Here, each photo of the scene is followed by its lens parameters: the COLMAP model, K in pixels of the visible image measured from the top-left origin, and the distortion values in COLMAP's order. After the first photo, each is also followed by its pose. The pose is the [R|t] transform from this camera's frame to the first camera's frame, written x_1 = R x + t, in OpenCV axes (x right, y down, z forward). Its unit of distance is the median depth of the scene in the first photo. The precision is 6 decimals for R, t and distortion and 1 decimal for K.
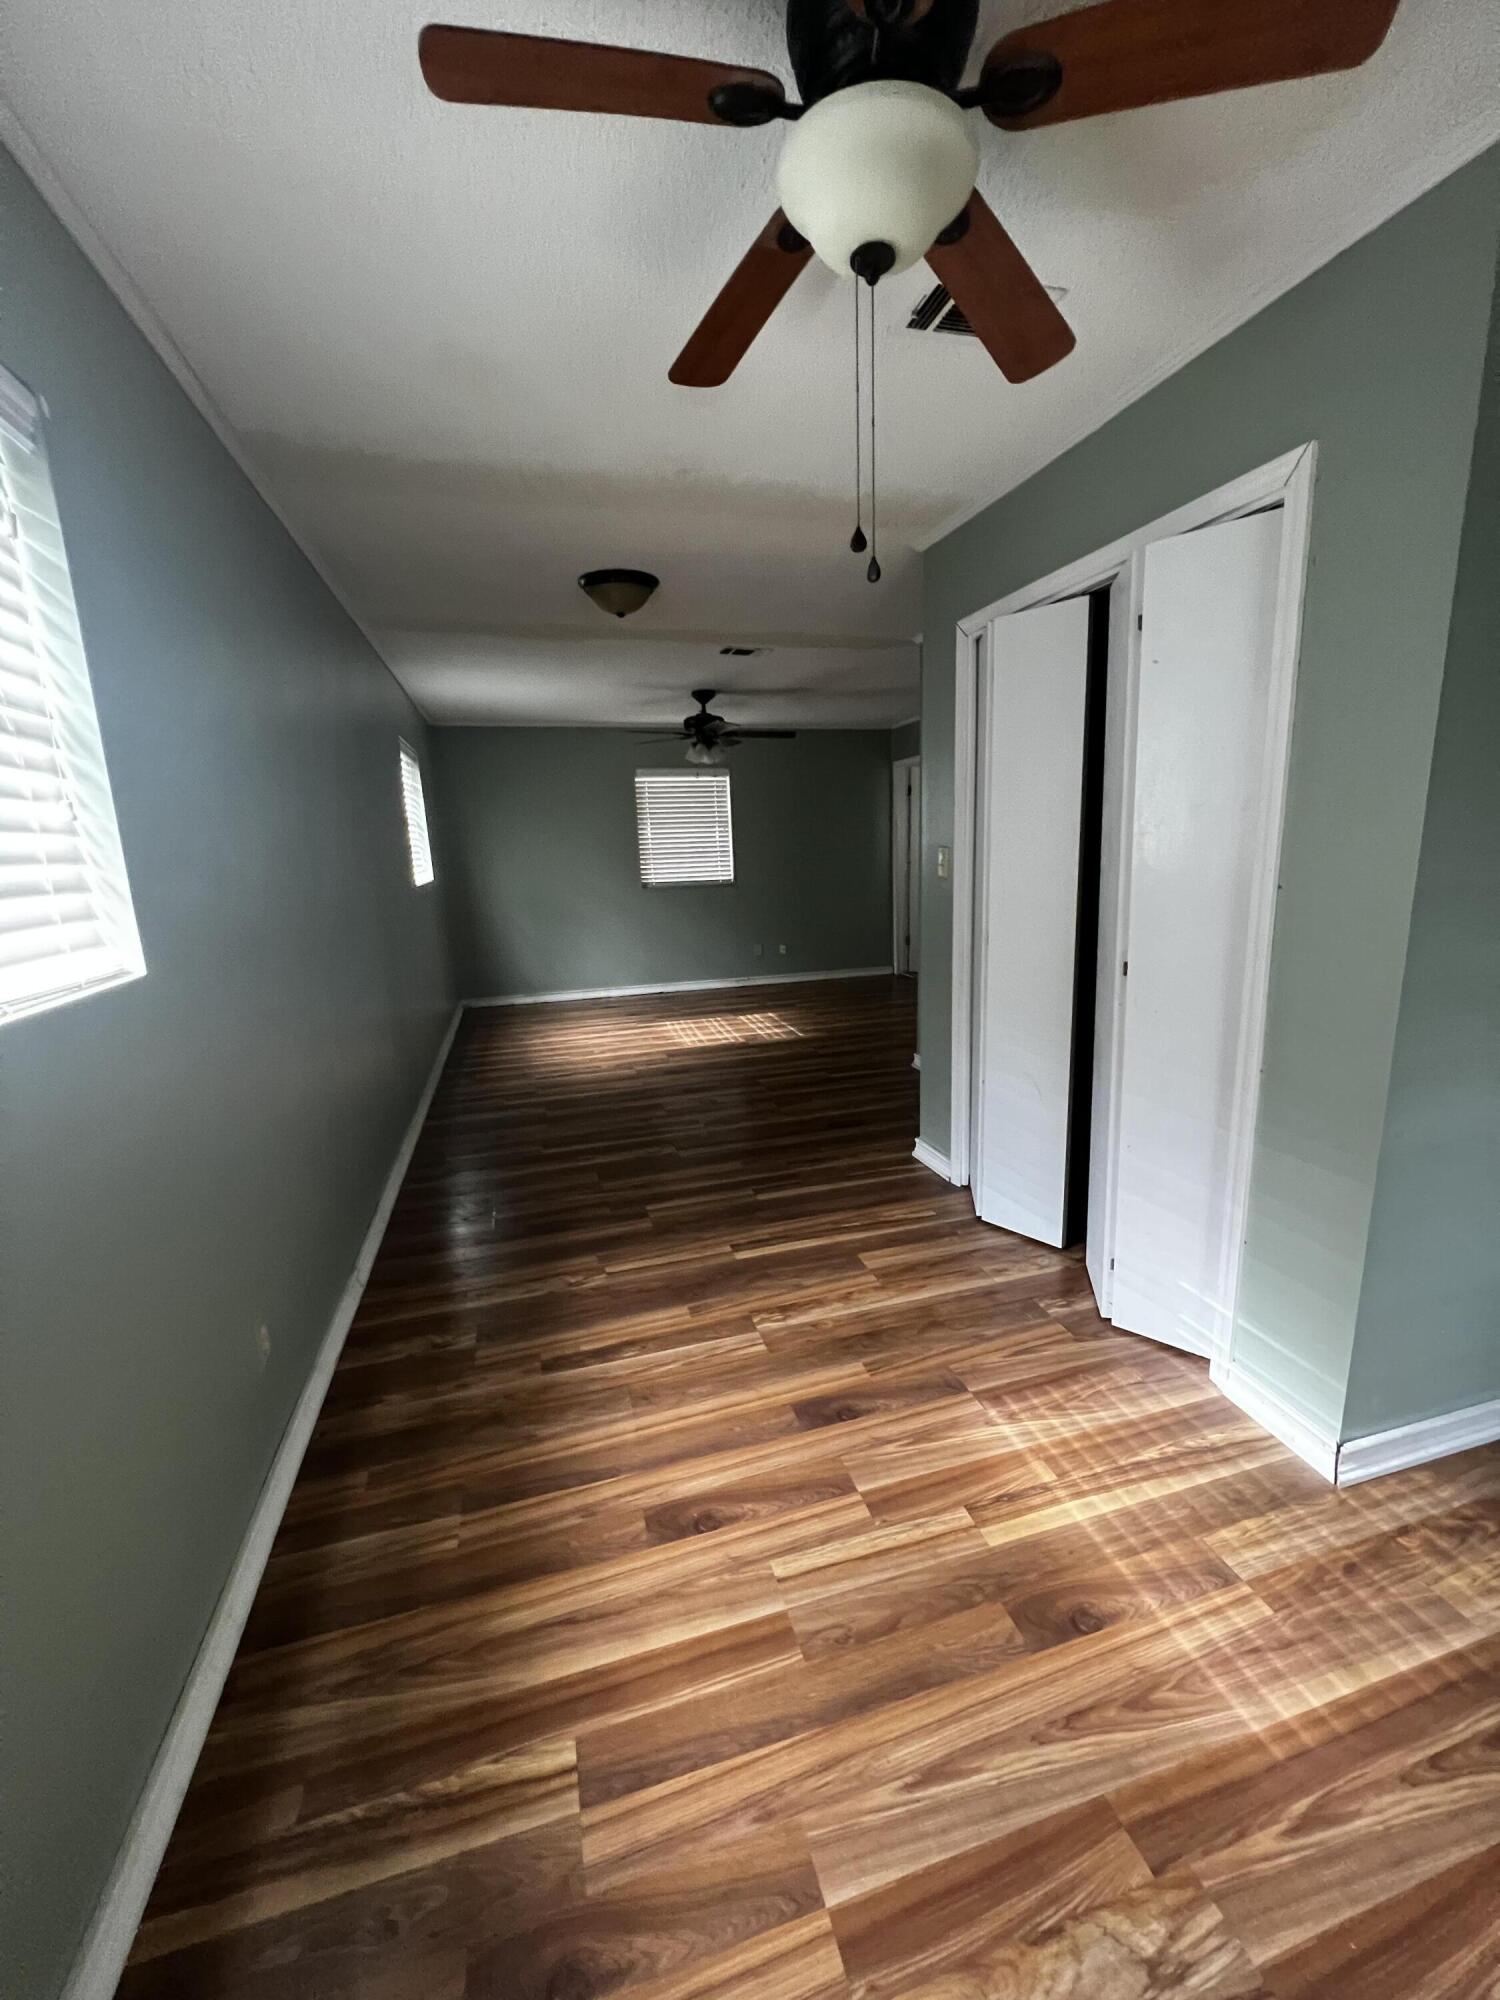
lens RADIAL K [[799.7, 0, 752.0], [0, 799.7, 999.8], [0, 0, 1]] dist [-0.003682, 0.000962]
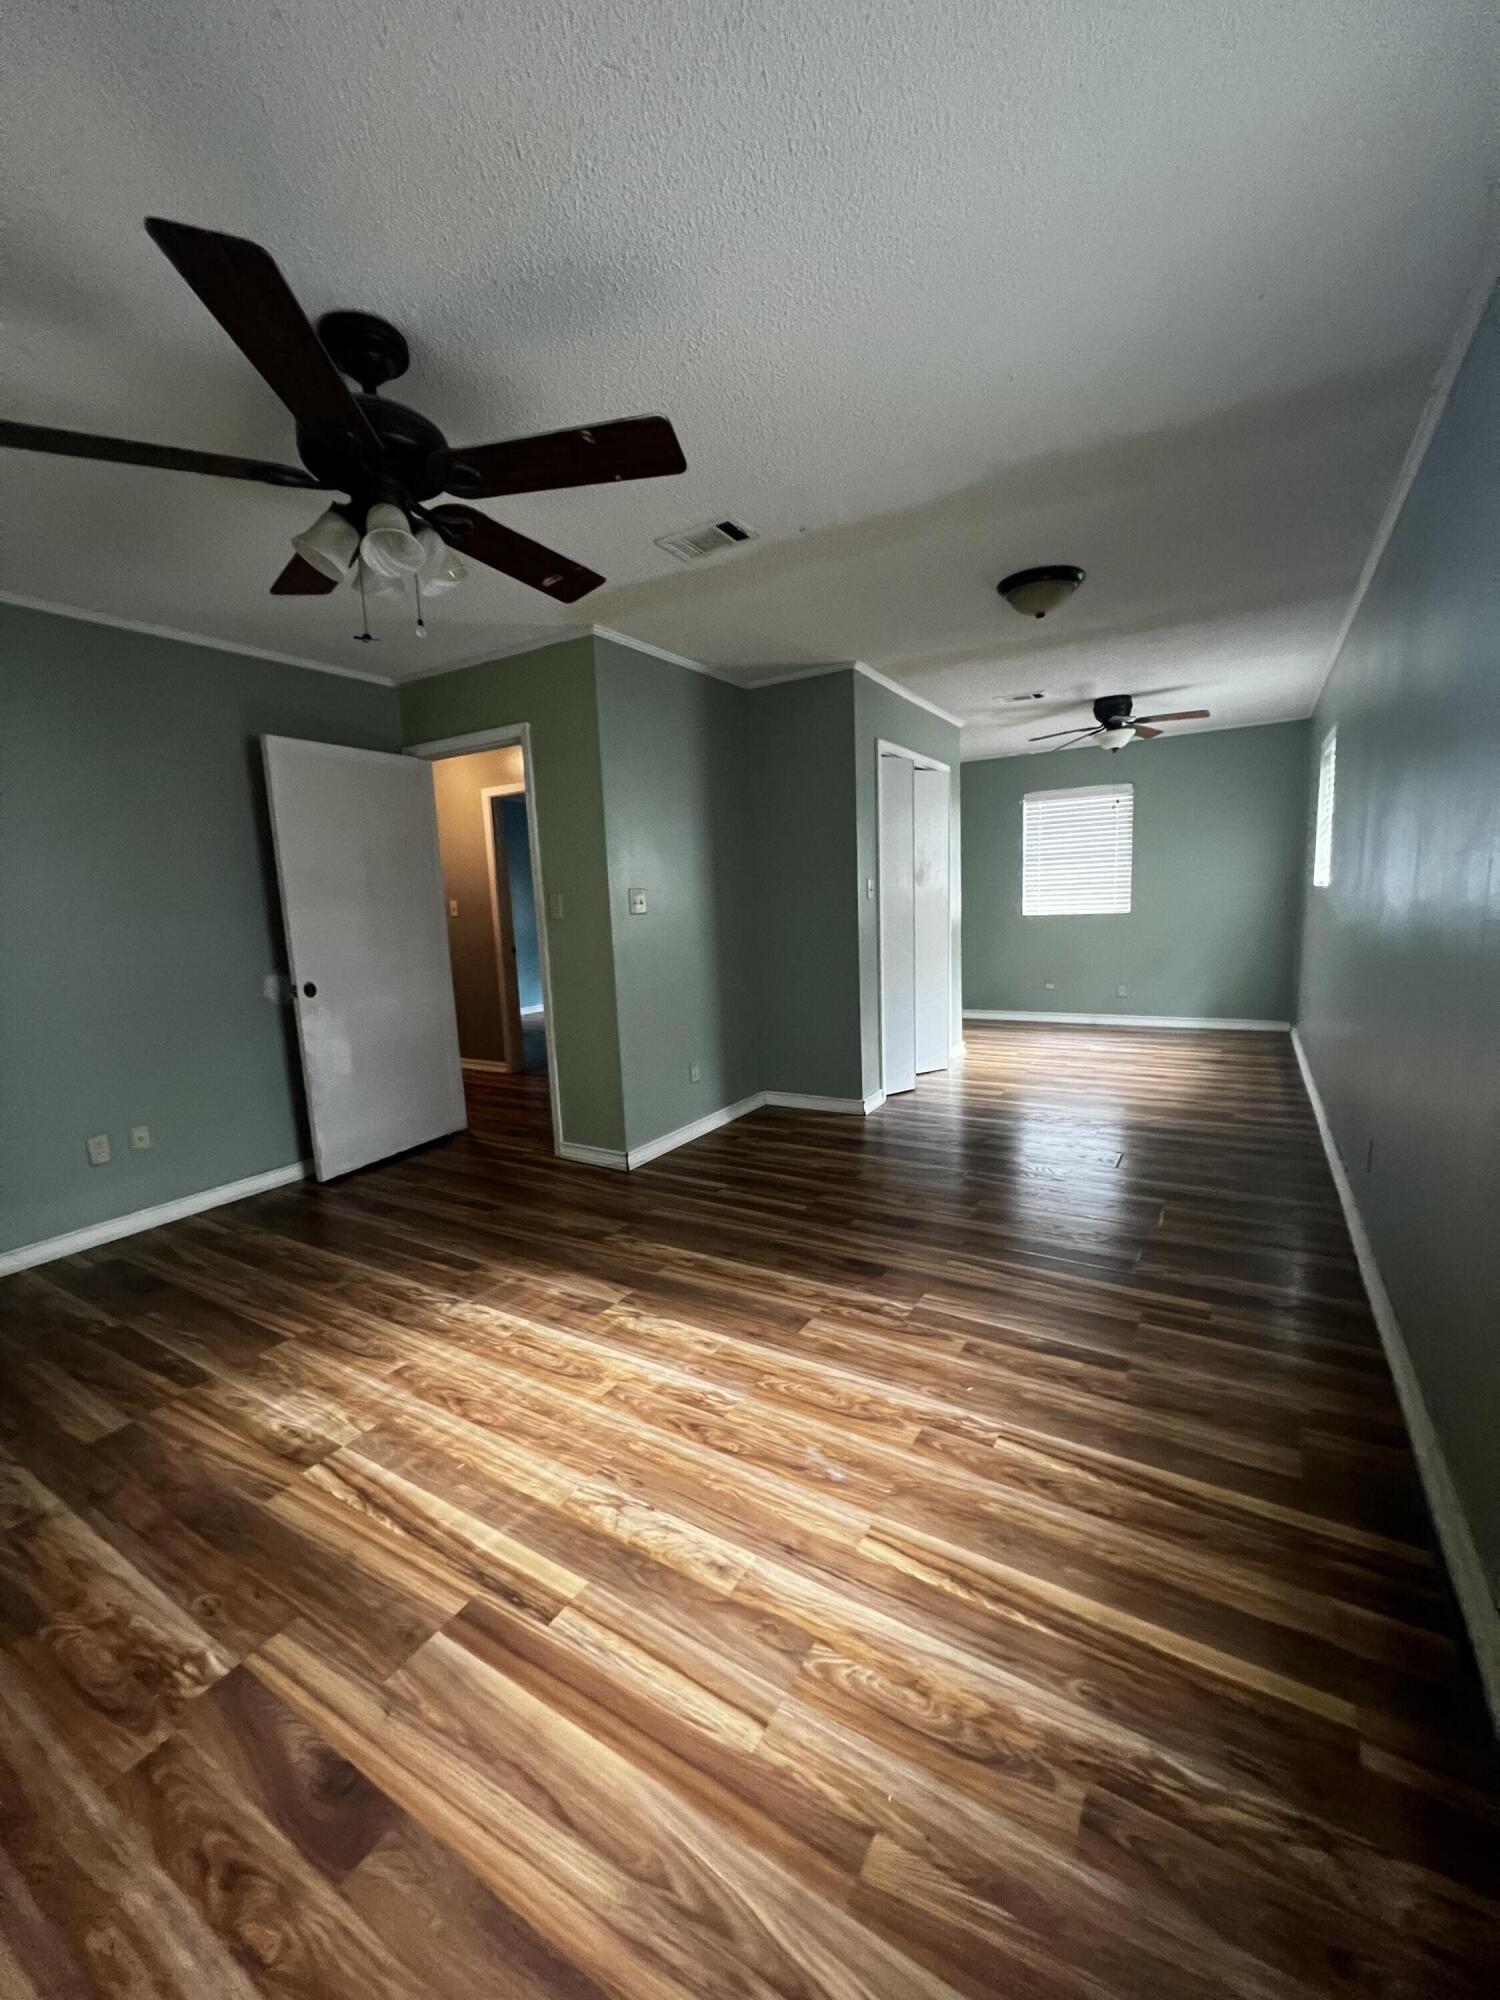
lens RADIAL K [[799.7, 0, 748.4], [0, 799.7, 1005.4], [0, 0, 1]] dist [-0.003682, 0.000962]
pose [[-0.677779, -0.023037, 0.734904, -0.424367], [0.214010, 0.950053, 0.227156, -0.213023], [-0.703431, 0.311238, -0.638996, 1.310715]]
